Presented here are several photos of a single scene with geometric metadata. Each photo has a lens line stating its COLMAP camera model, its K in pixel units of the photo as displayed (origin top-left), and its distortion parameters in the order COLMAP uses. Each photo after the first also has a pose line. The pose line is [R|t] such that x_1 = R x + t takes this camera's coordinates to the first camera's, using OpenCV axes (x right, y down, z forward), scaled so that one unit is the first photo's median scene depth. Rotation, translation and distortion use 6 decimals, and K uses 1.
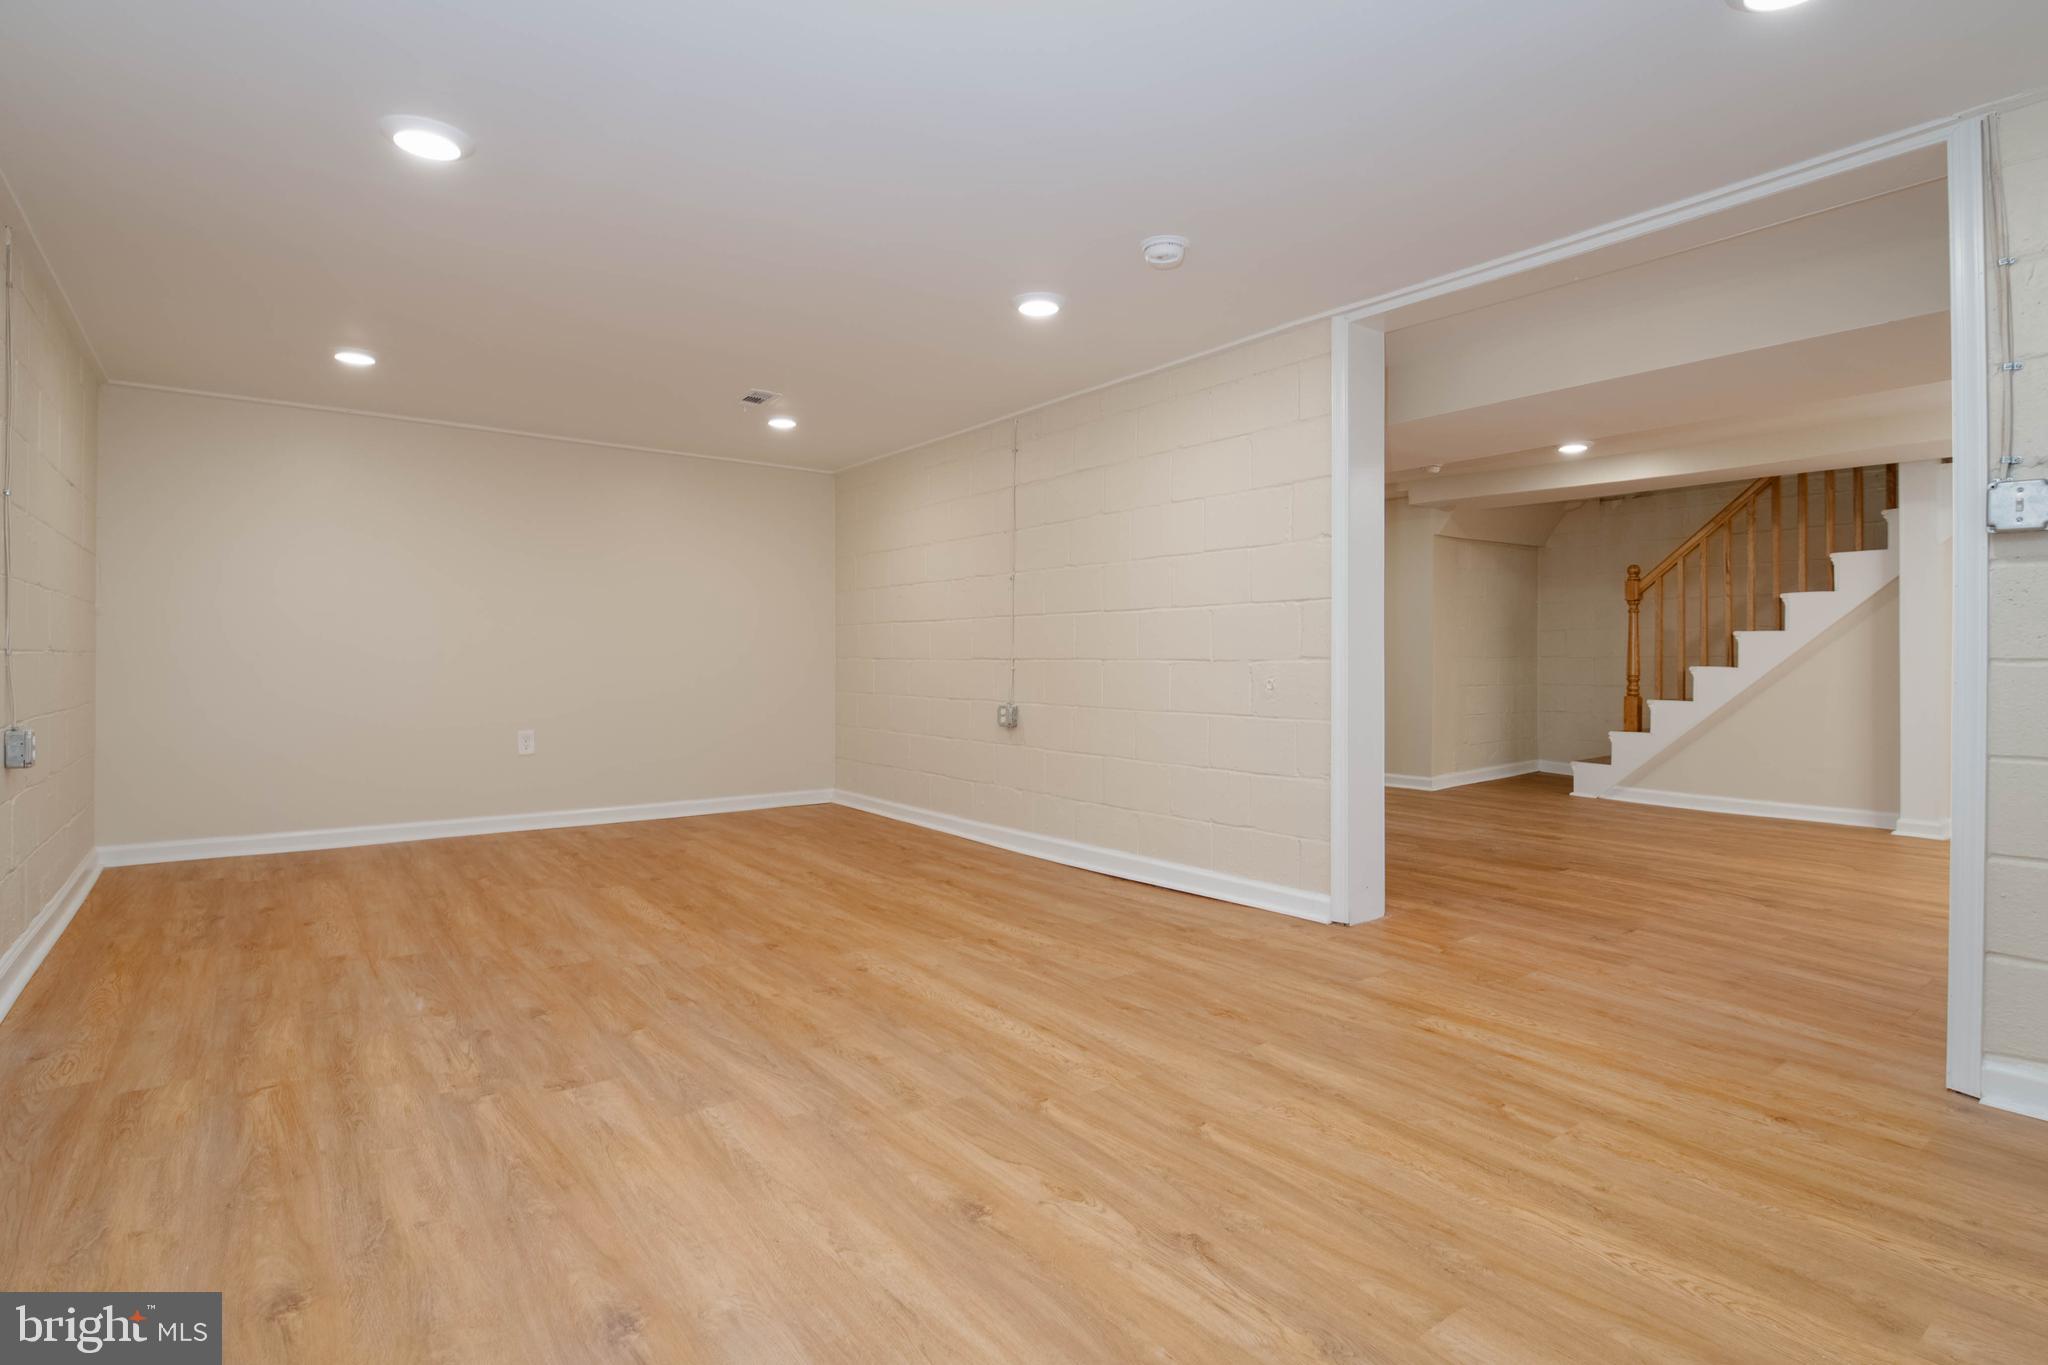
lens RADIAL K [[1031.3, 0, 1024.0], [0, 1031.3, 682.5], [0, 0, 1]] dist [-0.000778, -0.000249]
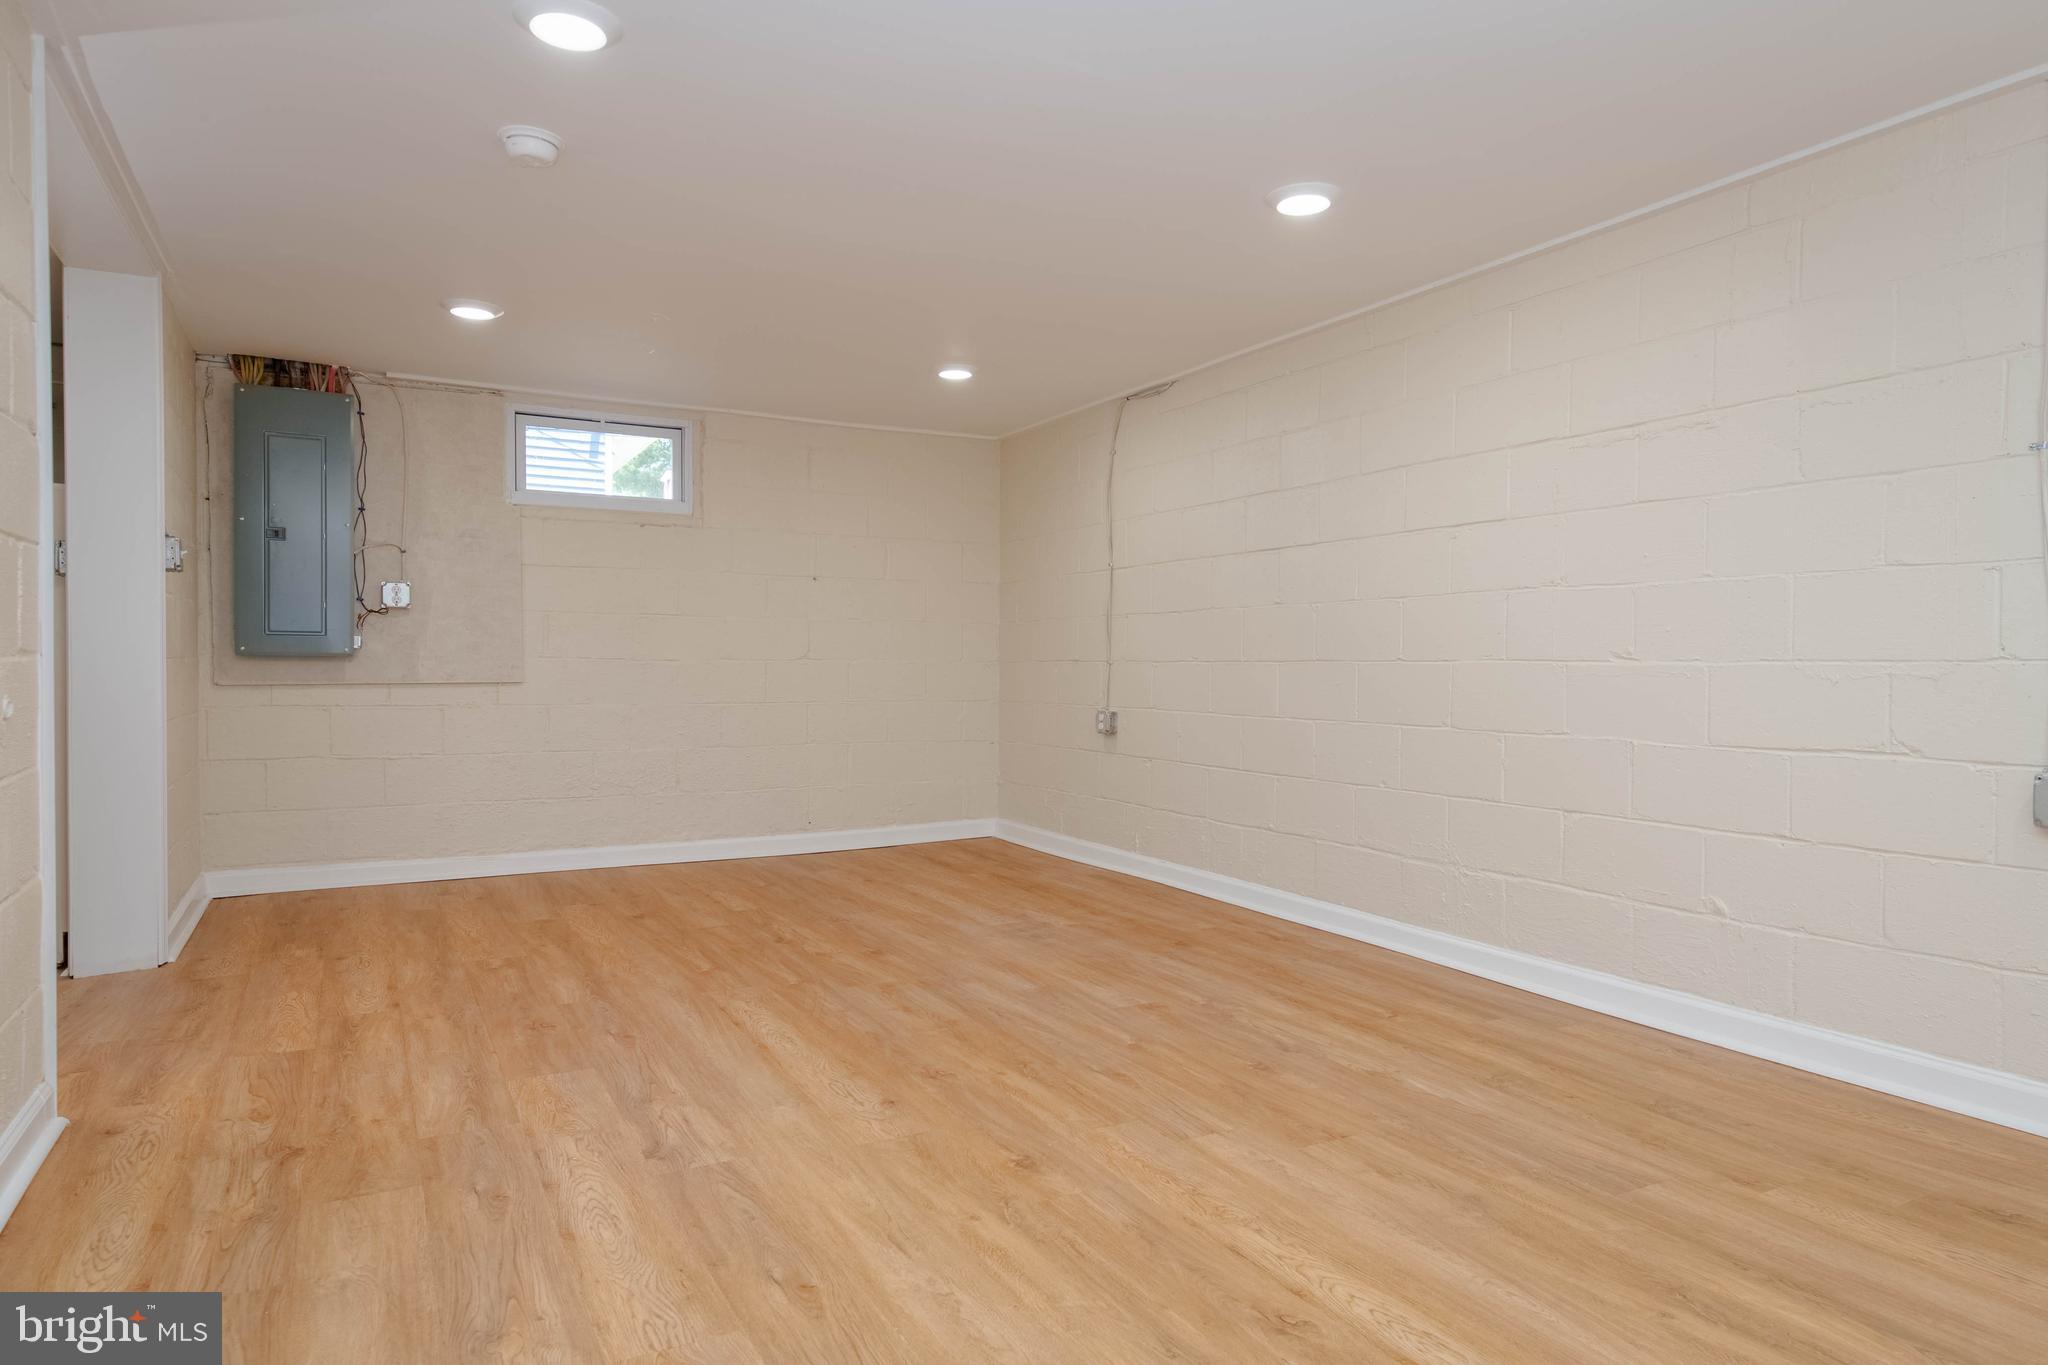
lens RADIAL K [[1219.3, 0, 1036.6], [0, 1219.3, 683.3], [0, 0, 1]] dist [0.021117, -0.004106]
pose [[-0.989987, -0.011125, 0.140722, -0.445753], [-0.005590, 0.999197, 0.039664, -0.052601], [-0.141051, 0.038480, -0.989254, 2.158129]]
